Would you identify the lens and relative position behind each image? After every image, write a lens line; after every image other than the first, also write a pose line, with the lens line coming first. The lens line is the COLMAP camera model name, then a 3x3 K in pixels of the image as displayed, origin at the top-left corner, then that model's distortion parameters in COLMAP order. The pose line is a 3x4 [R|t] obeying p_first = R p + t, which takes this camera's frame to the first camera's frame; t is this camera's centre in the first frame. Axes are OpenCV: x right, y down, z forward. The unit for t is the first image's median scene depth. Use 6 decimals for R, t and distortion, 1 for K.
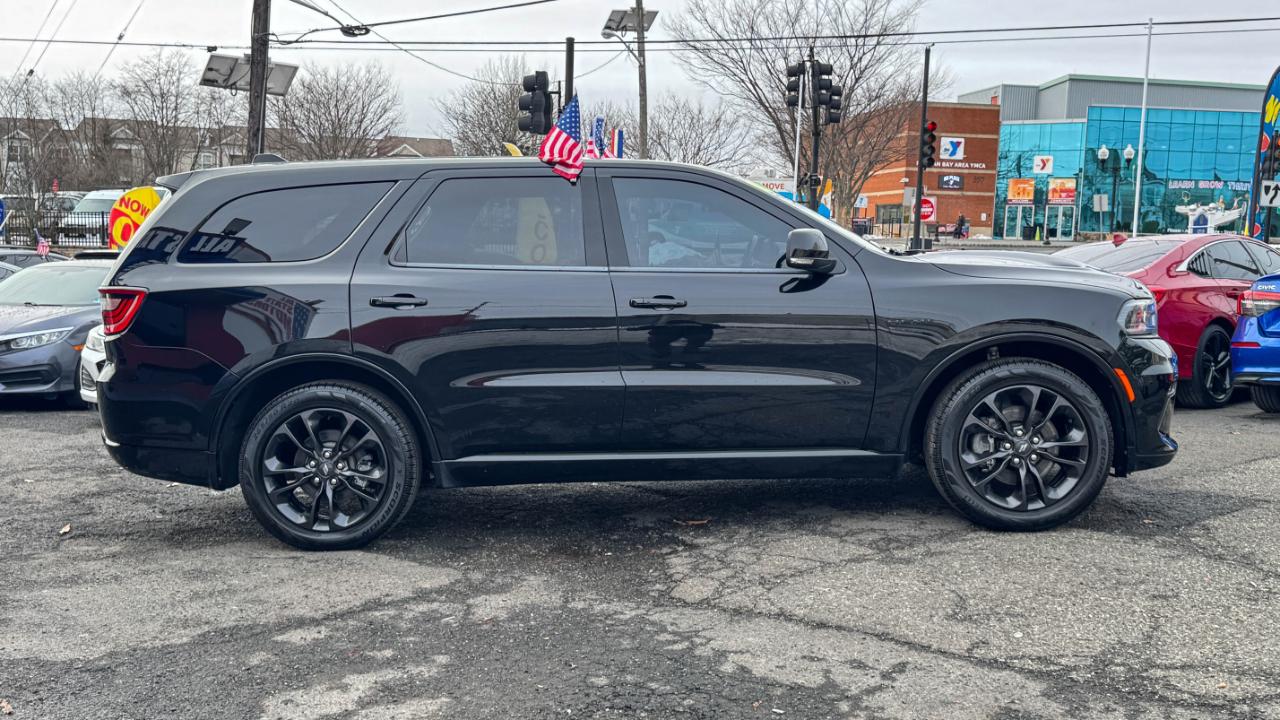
lens RADIAL K [[1258.2, 0, 650.4], [0, 1258.2, 360.5], [0, 0, 1]] dist [0.037524, 0.000000]
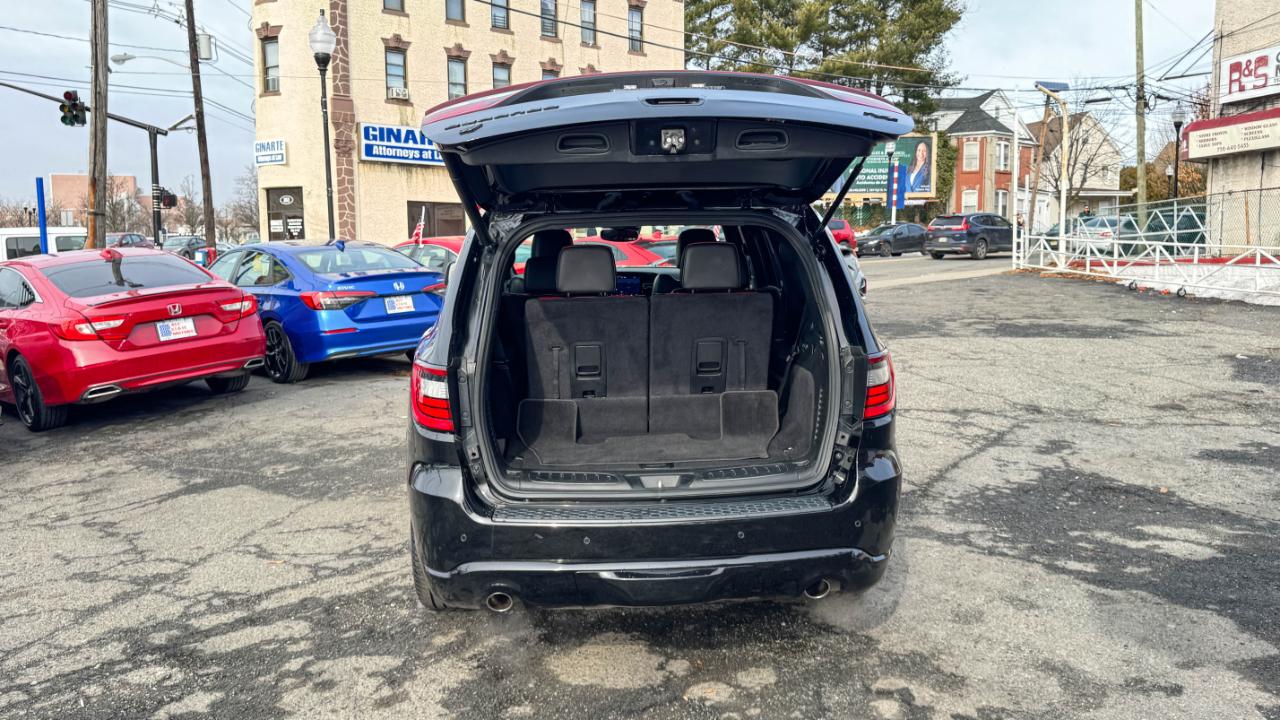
lens RADIAL K [[1040.3, 0, 630.0], [0, 1040.3, 370.4], [0, 0, 1]] dist [0.050812, -0.077503]
pose [[-0.064157, -0.131667, 0.989216, -1.196655], [0.099807, 0.985441, 0.137638, -0.170322], [-0.992936, 0.107561, -0.050082, 1.368775]]
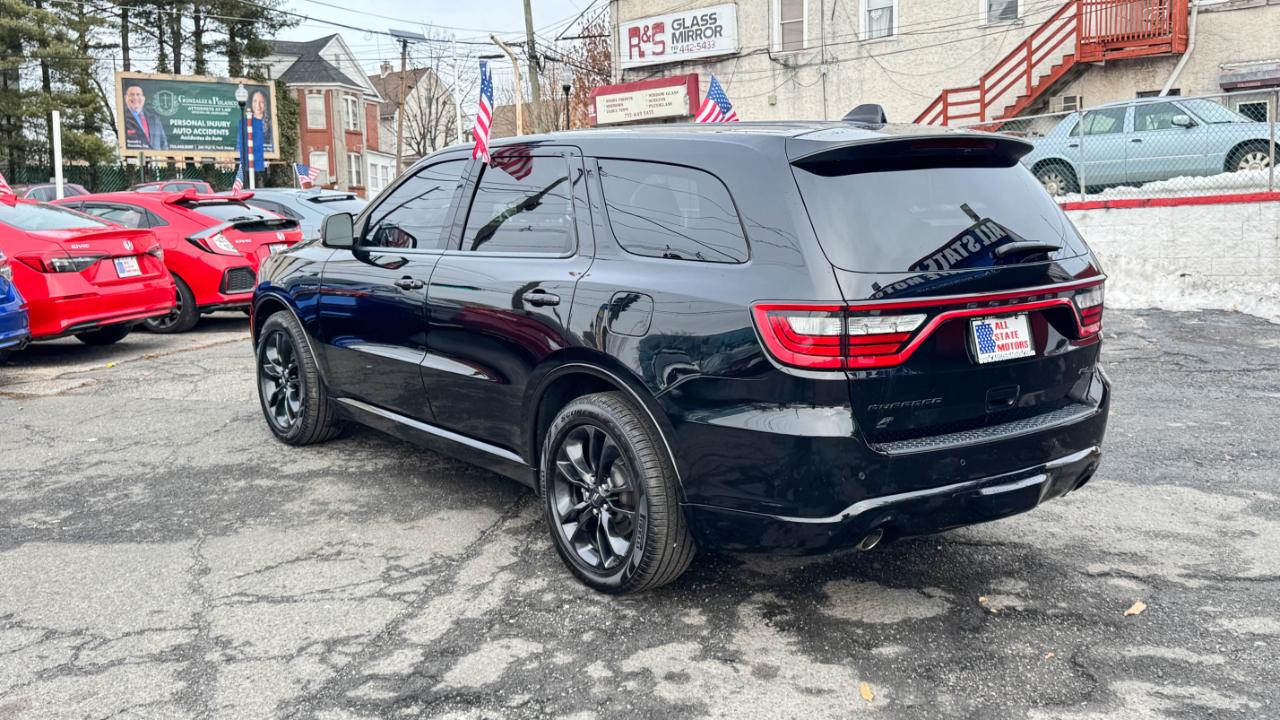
lens RADIAL K [[1258.2, 0, 648.0], [0, 1258.2, 367.5], [0, 0, 1]] dist [0.037524, 0.000000]
pose [[-0.621136, -0.101102, 0.777154, -1.016541], [0.080477, 0.978173, 0.191575, -0.226474], [-0.779559, 0.181537, -0.599443, 2.232567]]
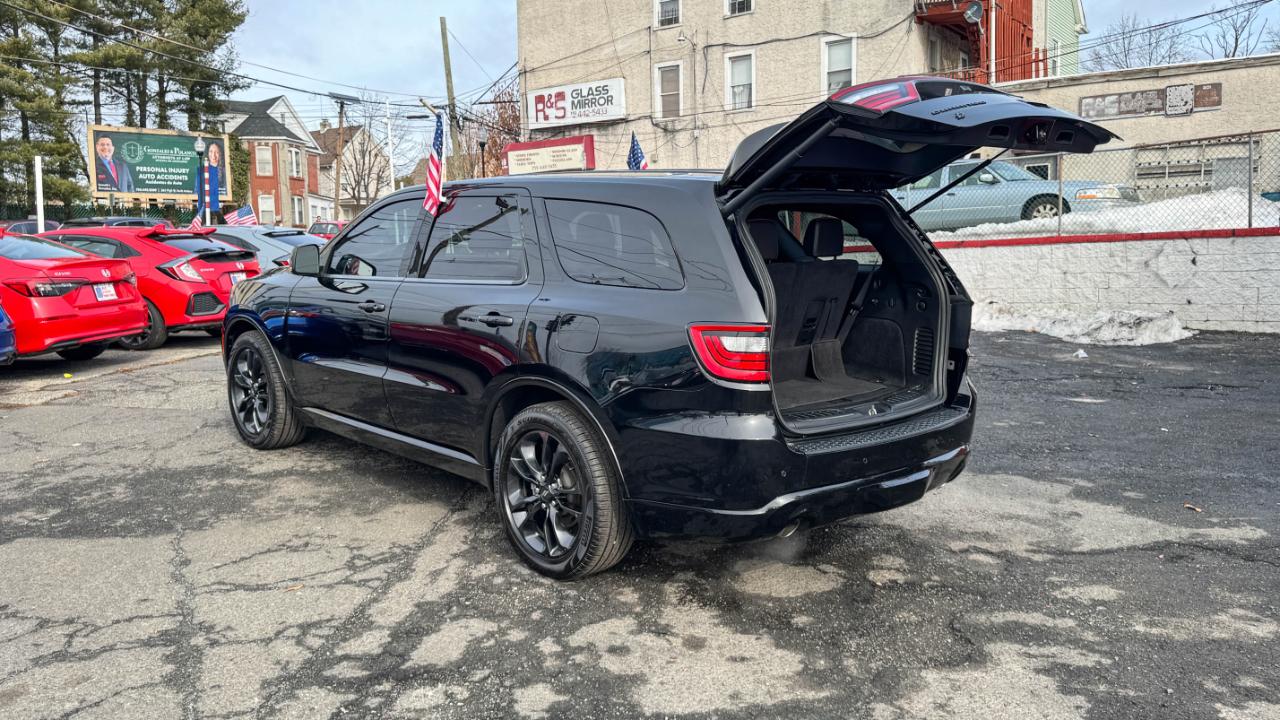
lens RADIAL K [[1040.3, 0, 640.2], [0, 1040.3, 360.0], [0, 0, 1]] dist [0.050812, -0.077503]
pose [[-0.688291, -0.086705, 0.720235, -0.949692], [0.066295, 0.981159, 0.181471, -0.222137], [-0.722399, 0.172652, -0.669575, 2.235321]]
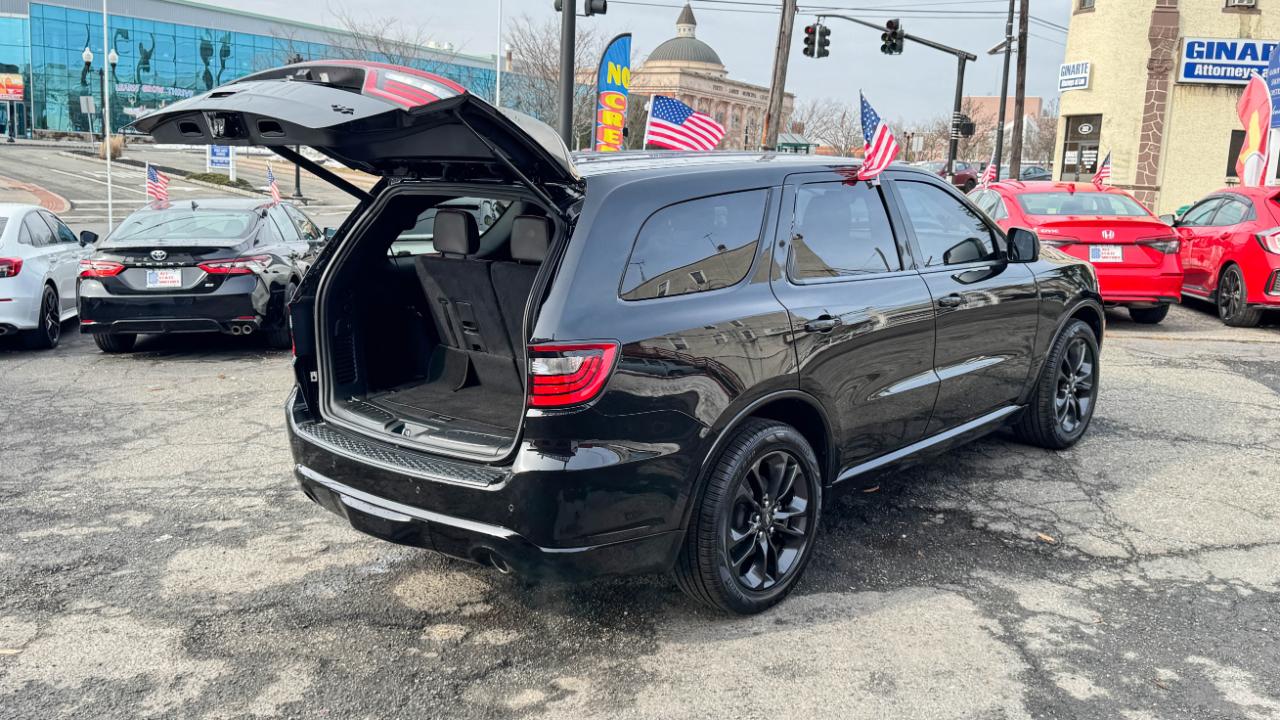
lens RADIAL K [[1137.2, 0, 638.1], [0, 1137.2, 364.6], [0, 0, 1]] dist [0.034250, -0.060438]
pose [[0.653796, -0.126070, 0.746094, -1.028074], [0.048006, 0.990947, 0.125376, -0.144156], [-0.755146, -0.046153, 0.653930, 0.626601]]
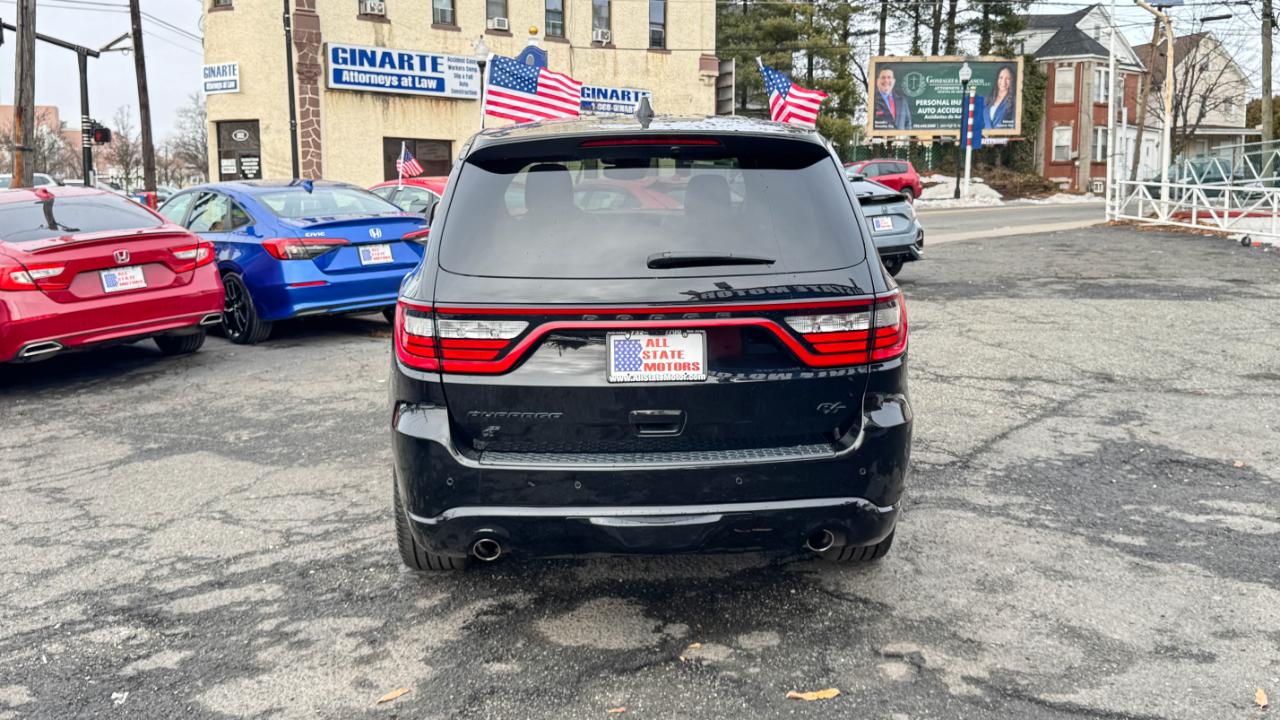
lens RADIAL K [[1258.2, 0, 625.6], [0, 1258.2, 360.9], [0, 0, 1]] dist [0.037524, 0.000000]
pose [[-0.044592, -0.145205, 0.988396, -1.300188], [0.095370, 0.984243, 0.148898, -0.161000], [-0.994443, 0.100903, -0.030041, 1.360494]]
